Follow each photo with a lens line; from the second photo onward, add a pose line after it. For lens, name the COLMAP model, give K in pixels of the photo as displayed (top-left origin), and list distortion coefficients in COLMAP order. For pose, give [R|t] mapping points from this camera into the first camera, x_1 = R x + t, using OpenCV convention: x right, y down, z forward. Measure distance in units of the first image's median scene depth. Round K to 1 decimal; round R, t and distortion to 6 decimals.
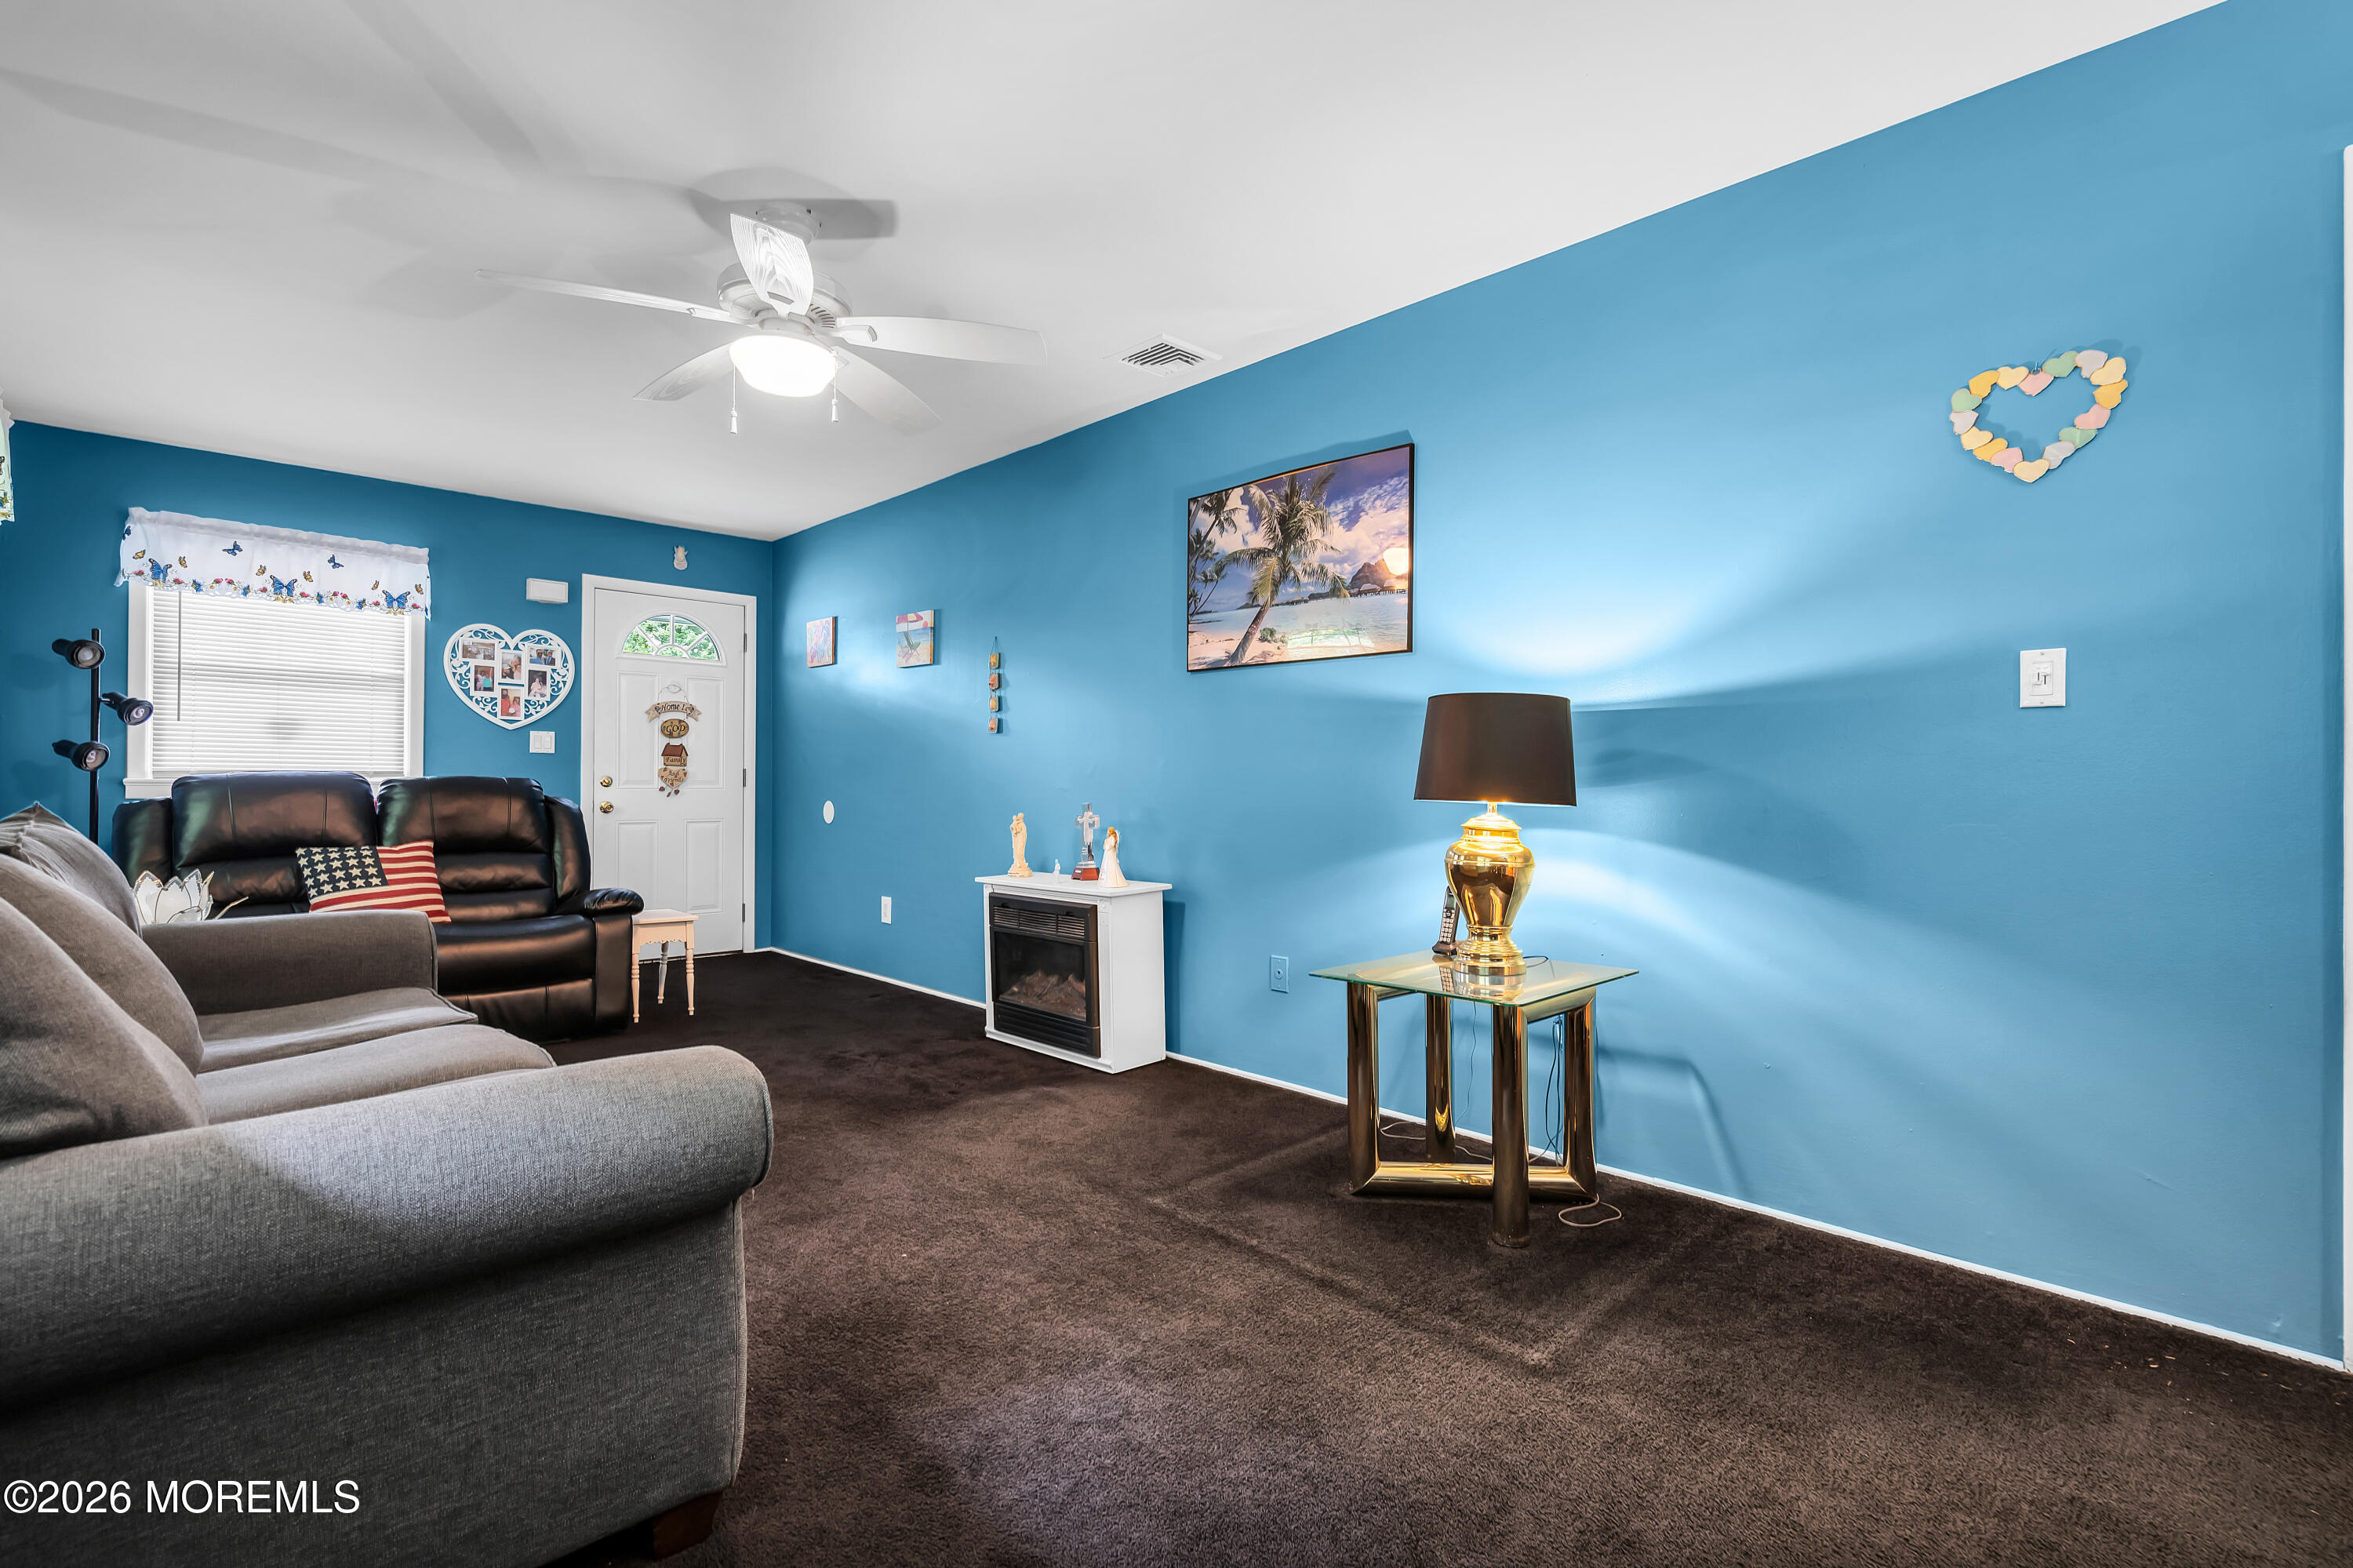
lens RADIAL K [[1084.0, 0, 1144.7], [0, 1084.0, 783.6], [0, 0, 1]] dist [-0.003514, 0.001241]
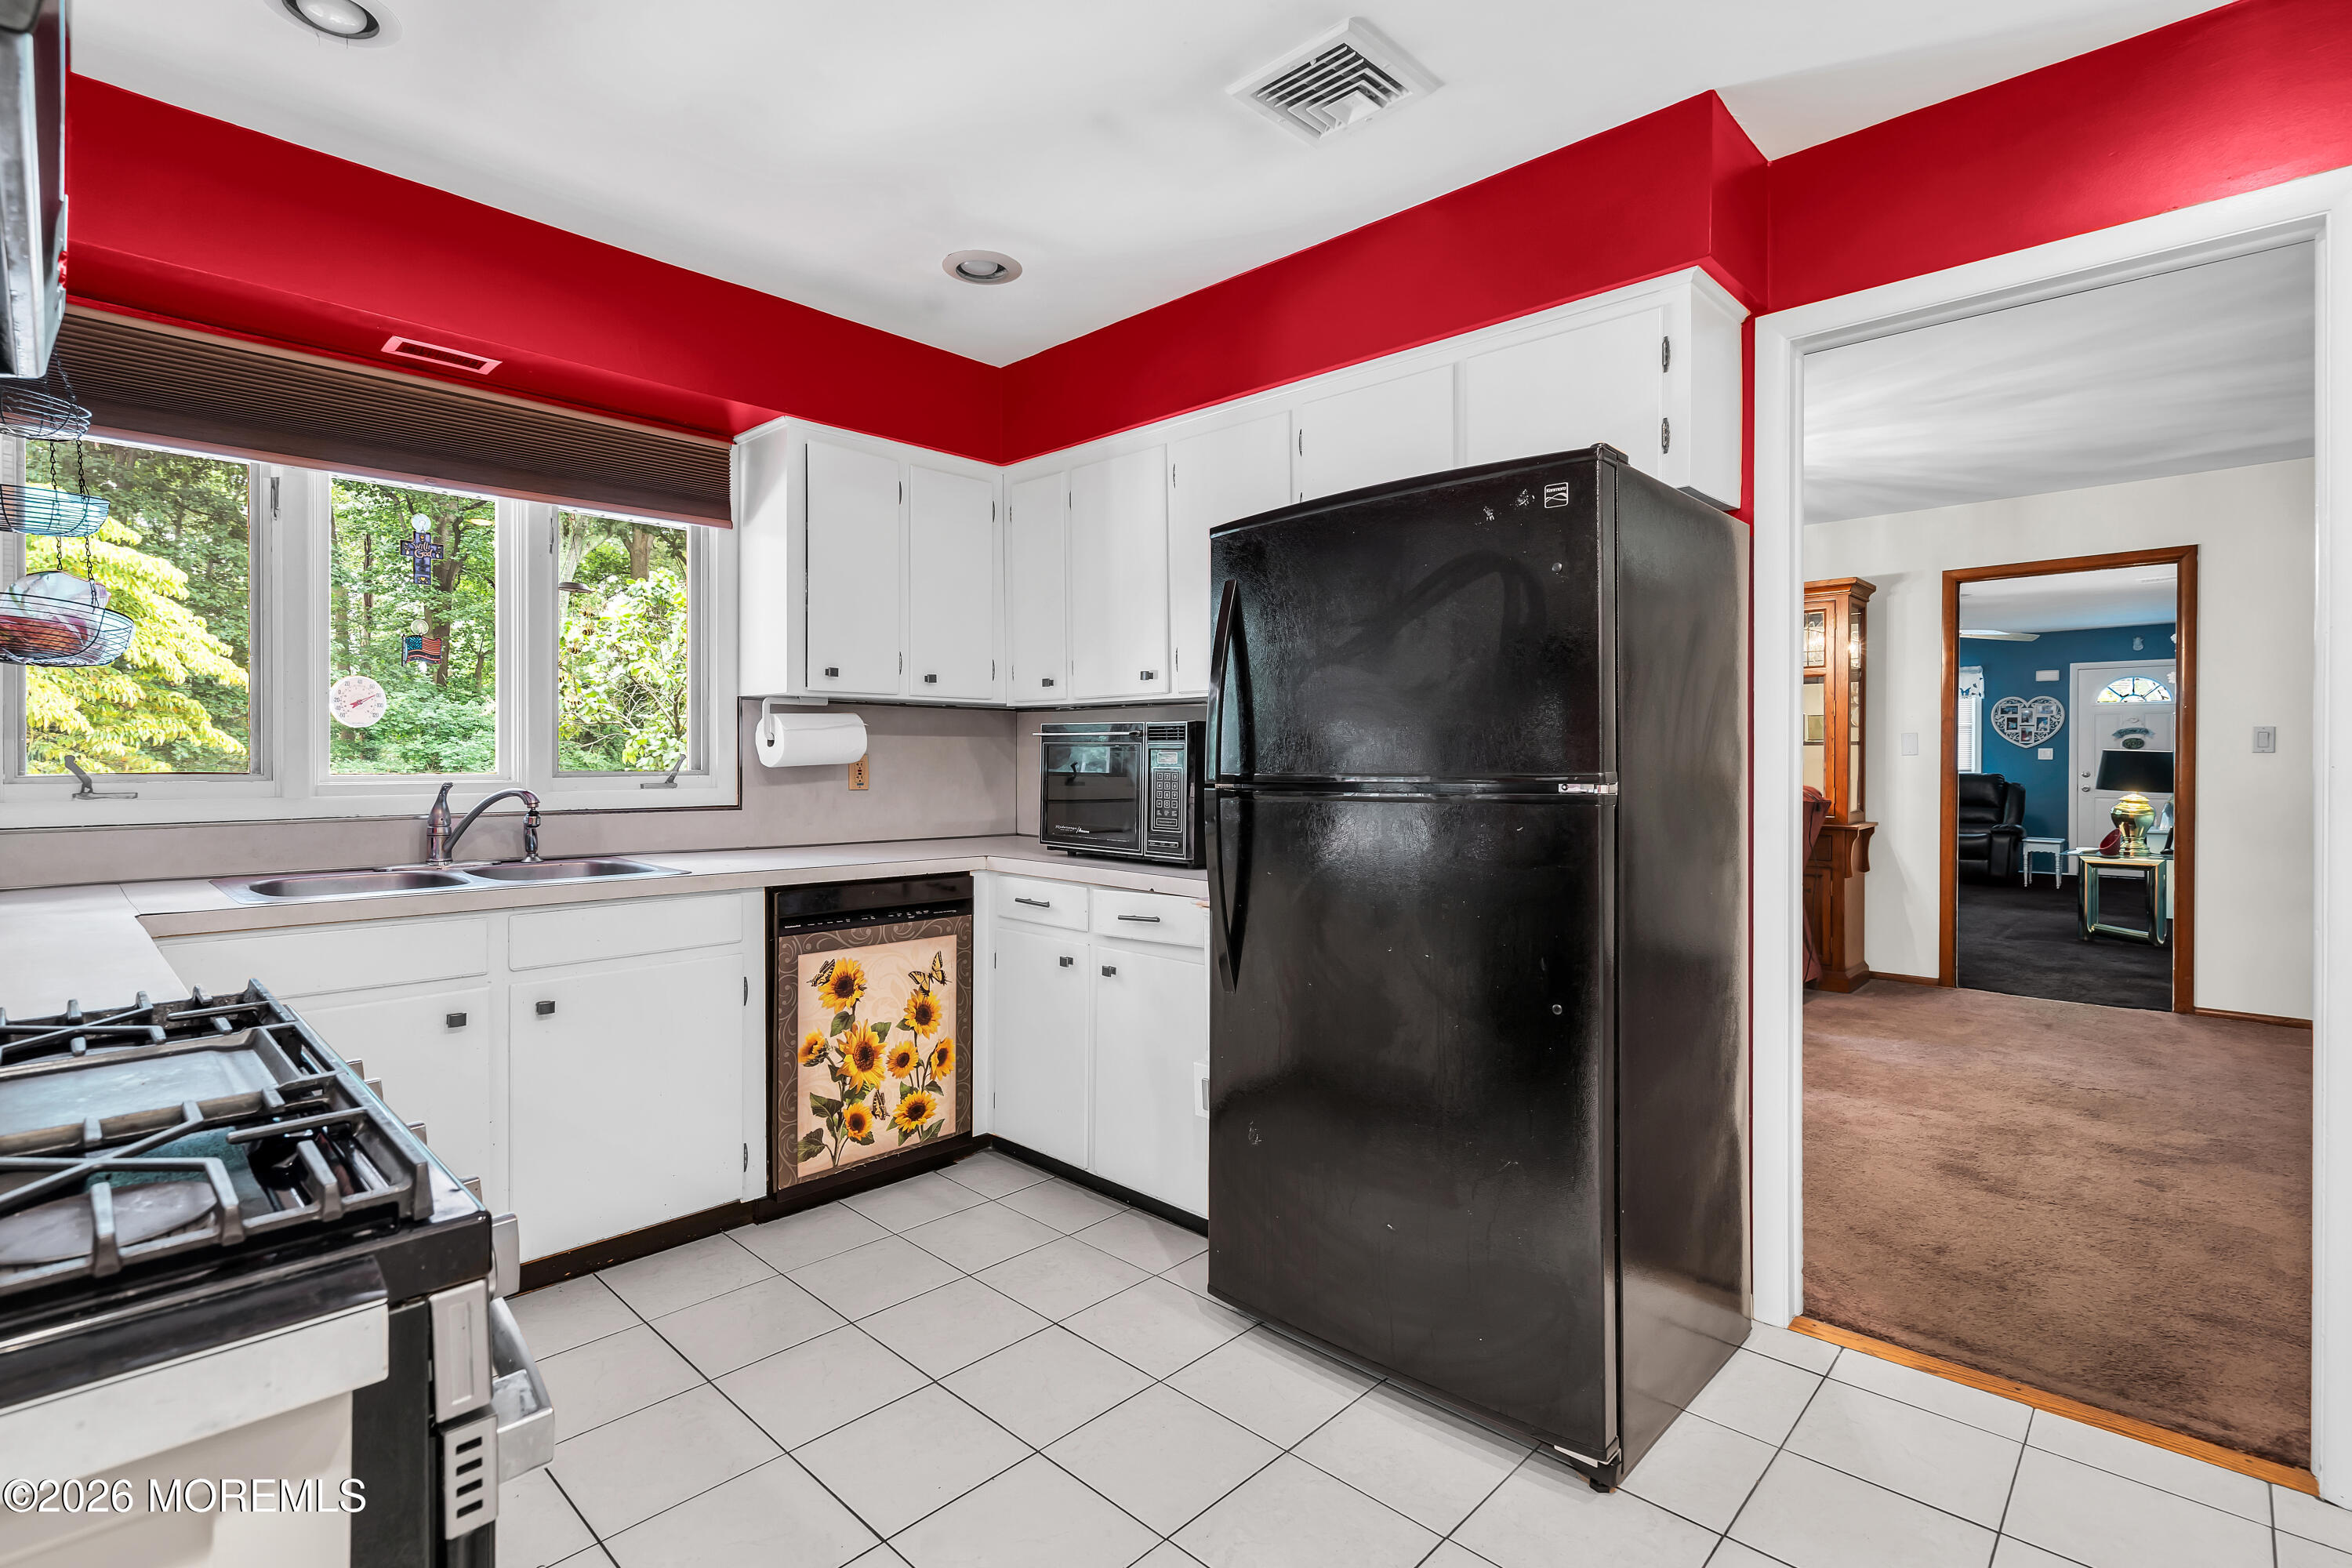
lens RADIAL K [[1083.5, 0, 1174.4], [0, 1083.5, 772.4], [0, 0, 1]] dist [-0.003514, 0.001241]
pose [[0.019458, 0.007162, -0.999785, 1.524834], [0.003342, 0.999968, 0.007228, -0.026518], [0.999805, -0.003482, 0.019434, -0.682212]]
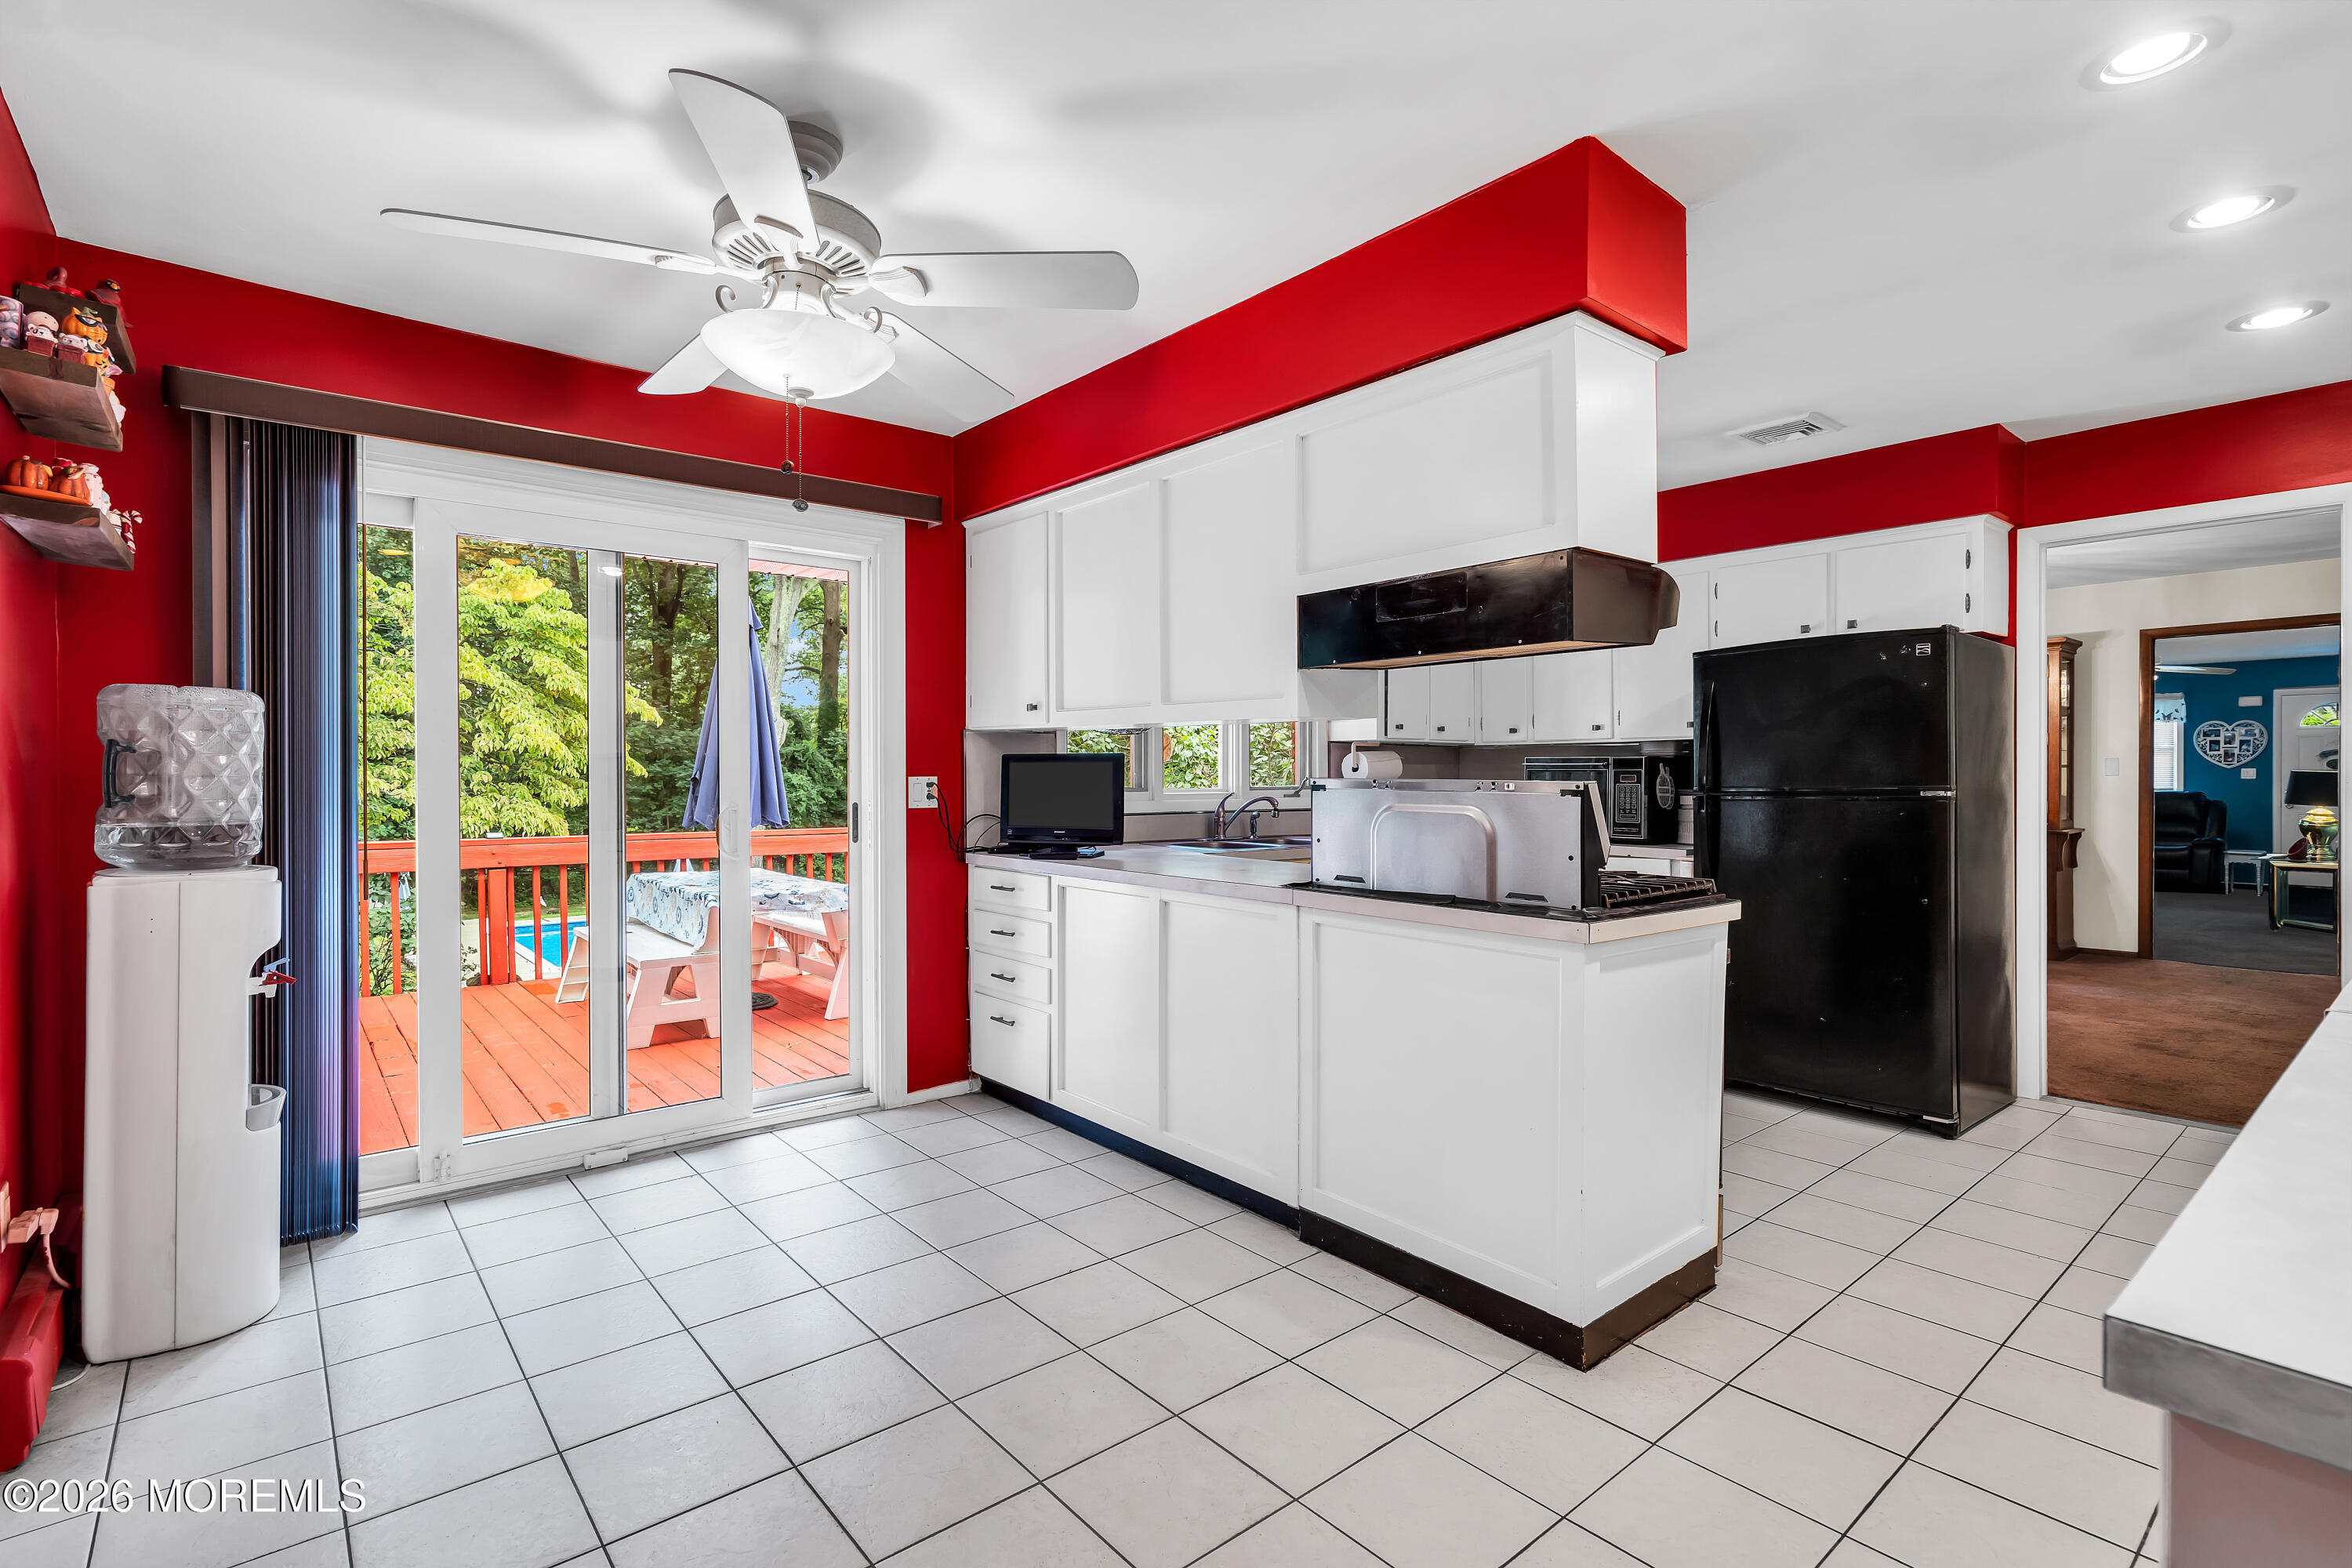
lens RADIAL K [[1083.5, 0, 1177.4], [0, 1083.5, 788.7], [0, 0, 1]] dist [-0.003514, 0.001241]
pose [[-0.095175, 0.003206, -0.995455, 1.938729], [0.004177, 0.999987, 0.002821, -0.025401], [0.995452, -0.003890, -0.095187, -0.977513]]
